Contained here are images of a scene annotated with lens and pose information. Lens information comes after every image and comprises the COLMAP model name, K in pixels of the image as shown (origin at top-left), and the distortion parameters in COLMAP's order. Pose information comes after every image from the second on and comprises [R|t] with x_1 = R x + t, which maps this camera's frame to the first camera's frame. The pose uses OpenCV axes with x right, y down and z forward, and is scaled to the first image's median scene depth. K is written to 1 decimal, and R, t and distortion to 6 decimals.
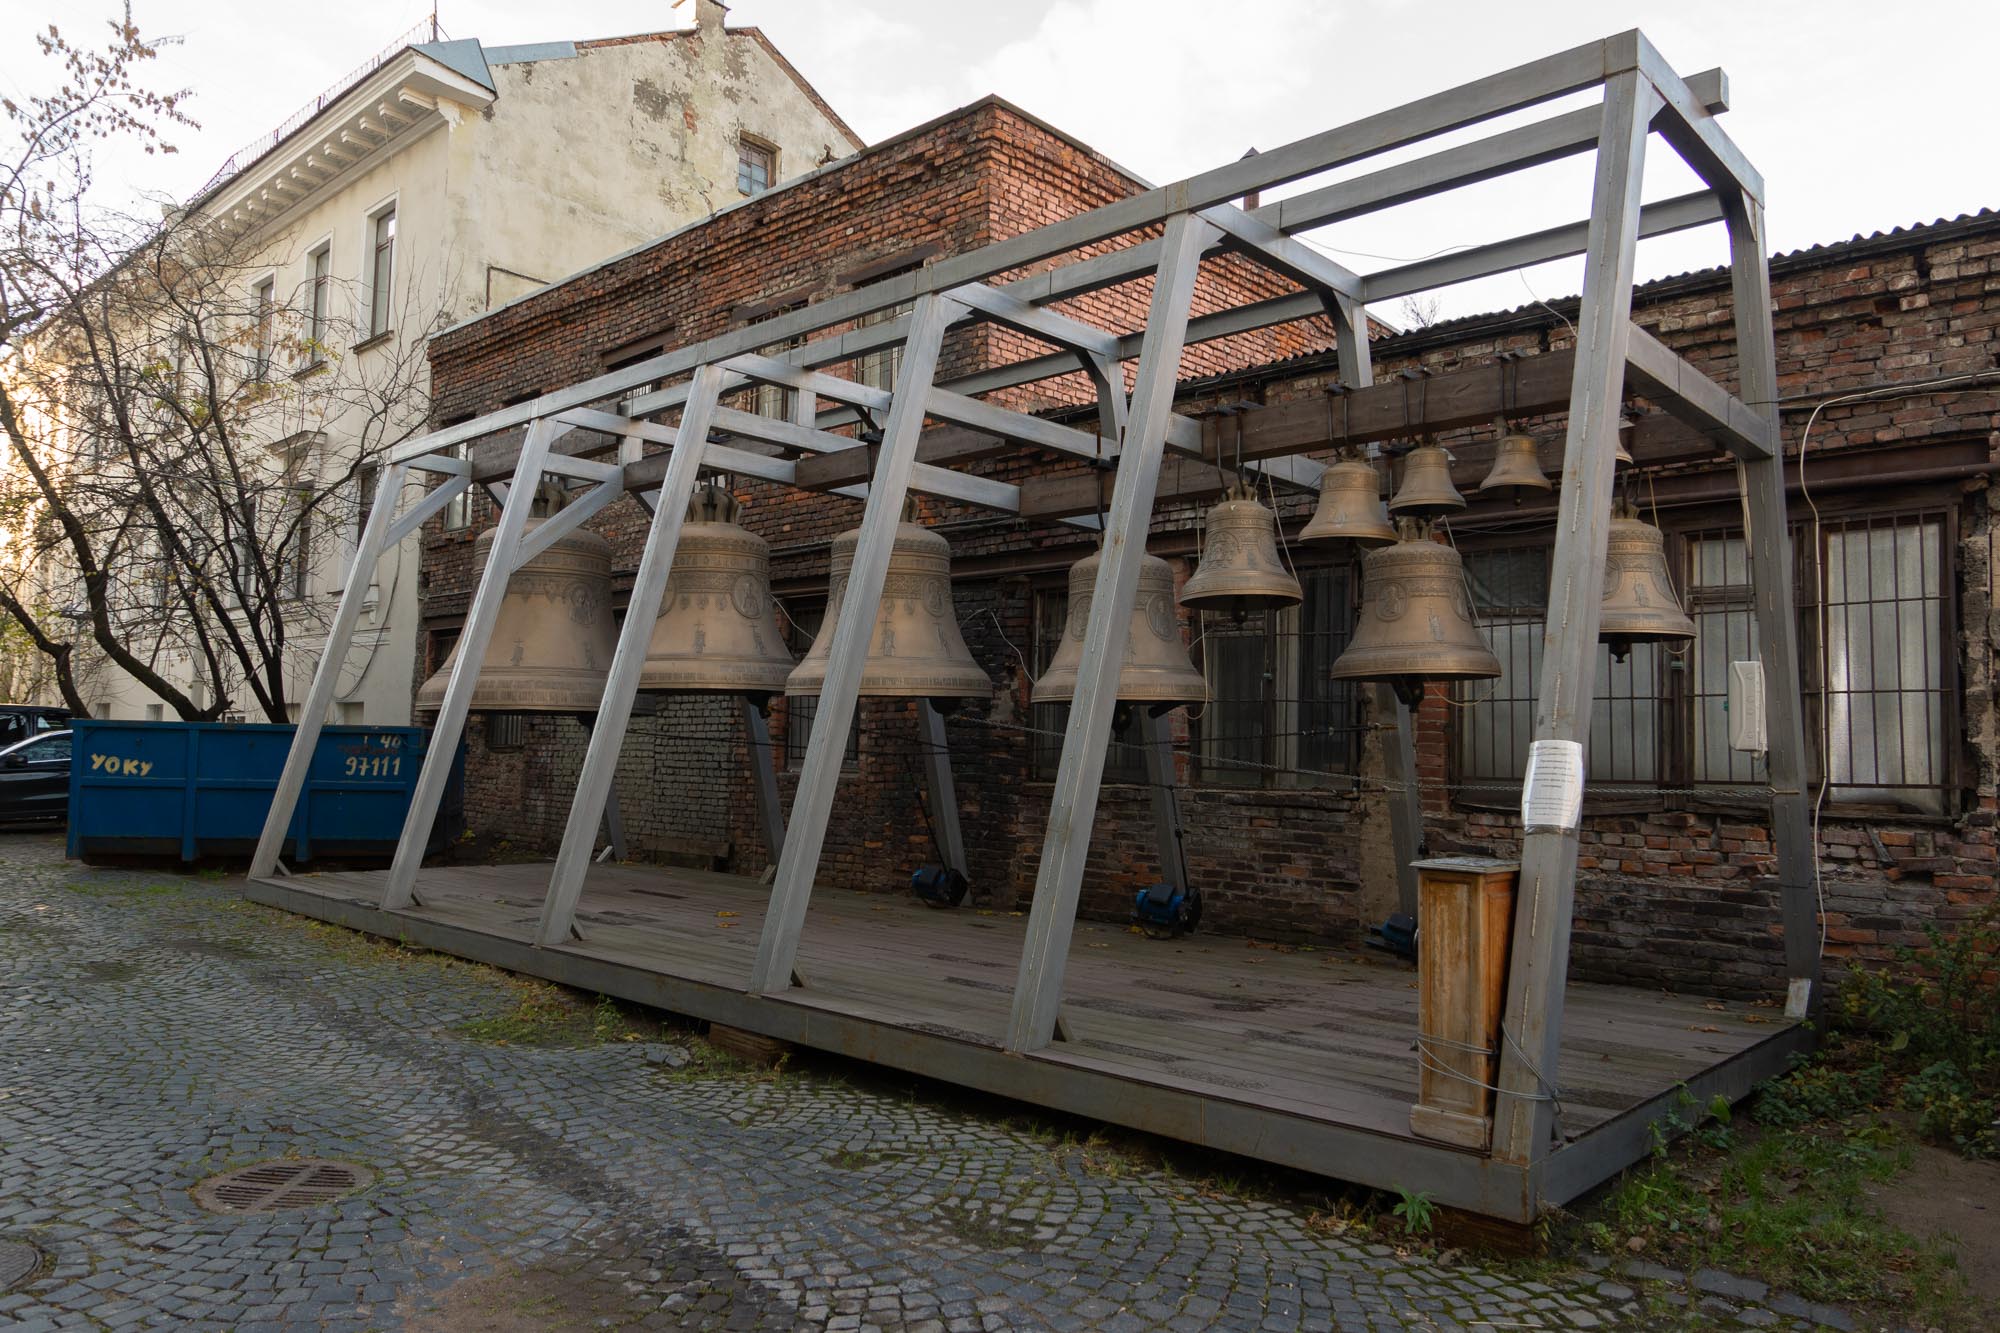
lens RADIAL K [[1367.8, 0, 1012.6], [0, 1367.8, 663.6], [0, 0, 1]] dist [-0.029817, 0.001578]
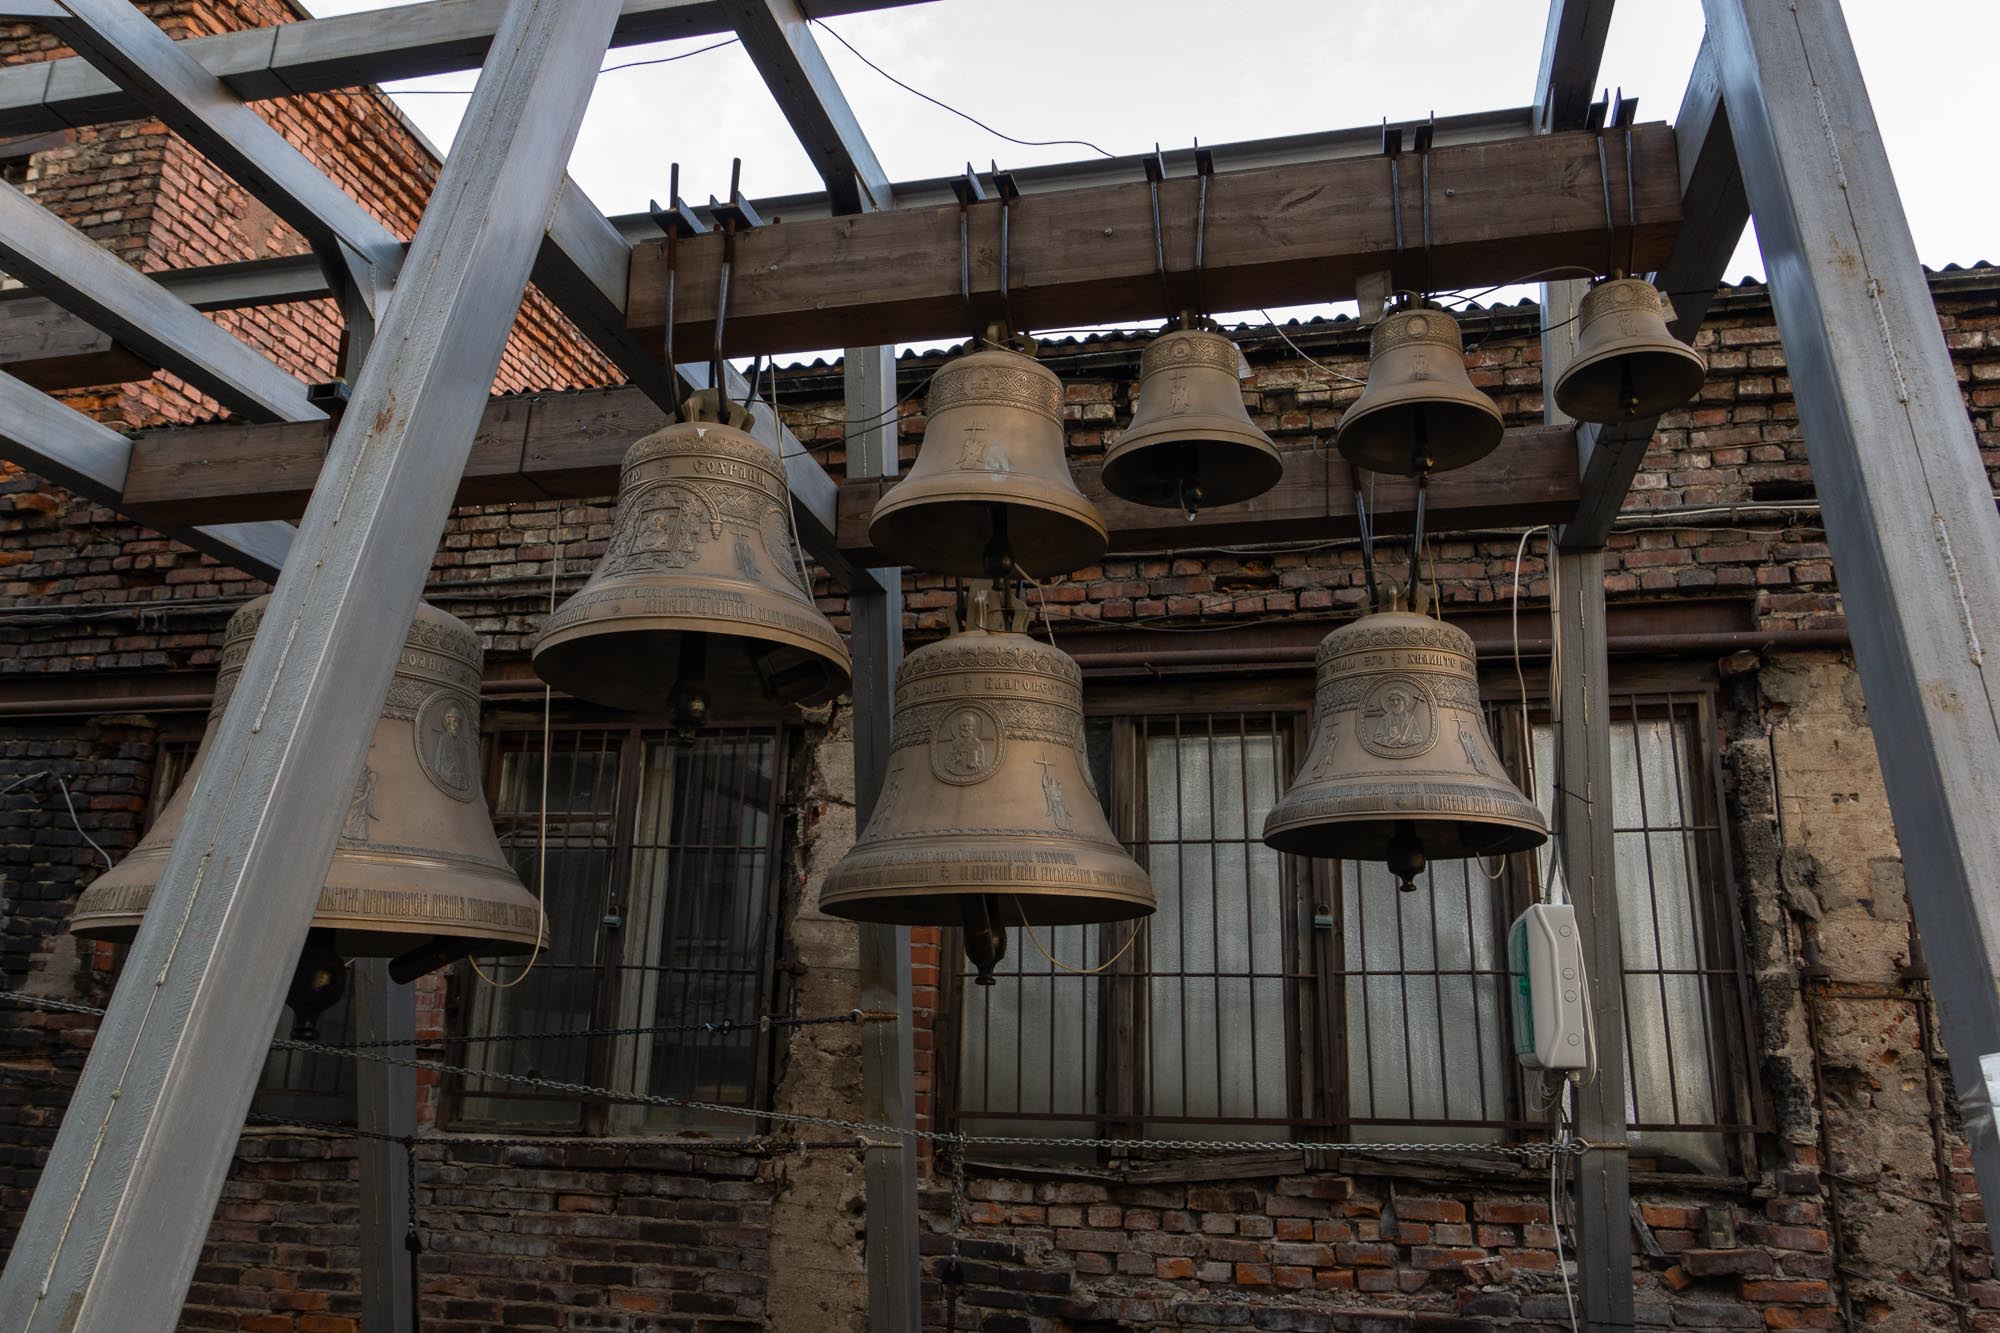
lens RADIAL K [[1474.6, 0, 1000.0], [0, 1474.6, 666.5], [0, 0, 1]] dist [-0.008215, 0.003349]
pose [[0.870885, 0.130857, 0.473746, 0.035276], [-0.036601, 0.978496, -0.202993, 0.028897], [-0.490122, 0.159444, 0.856947, 0.488423]]
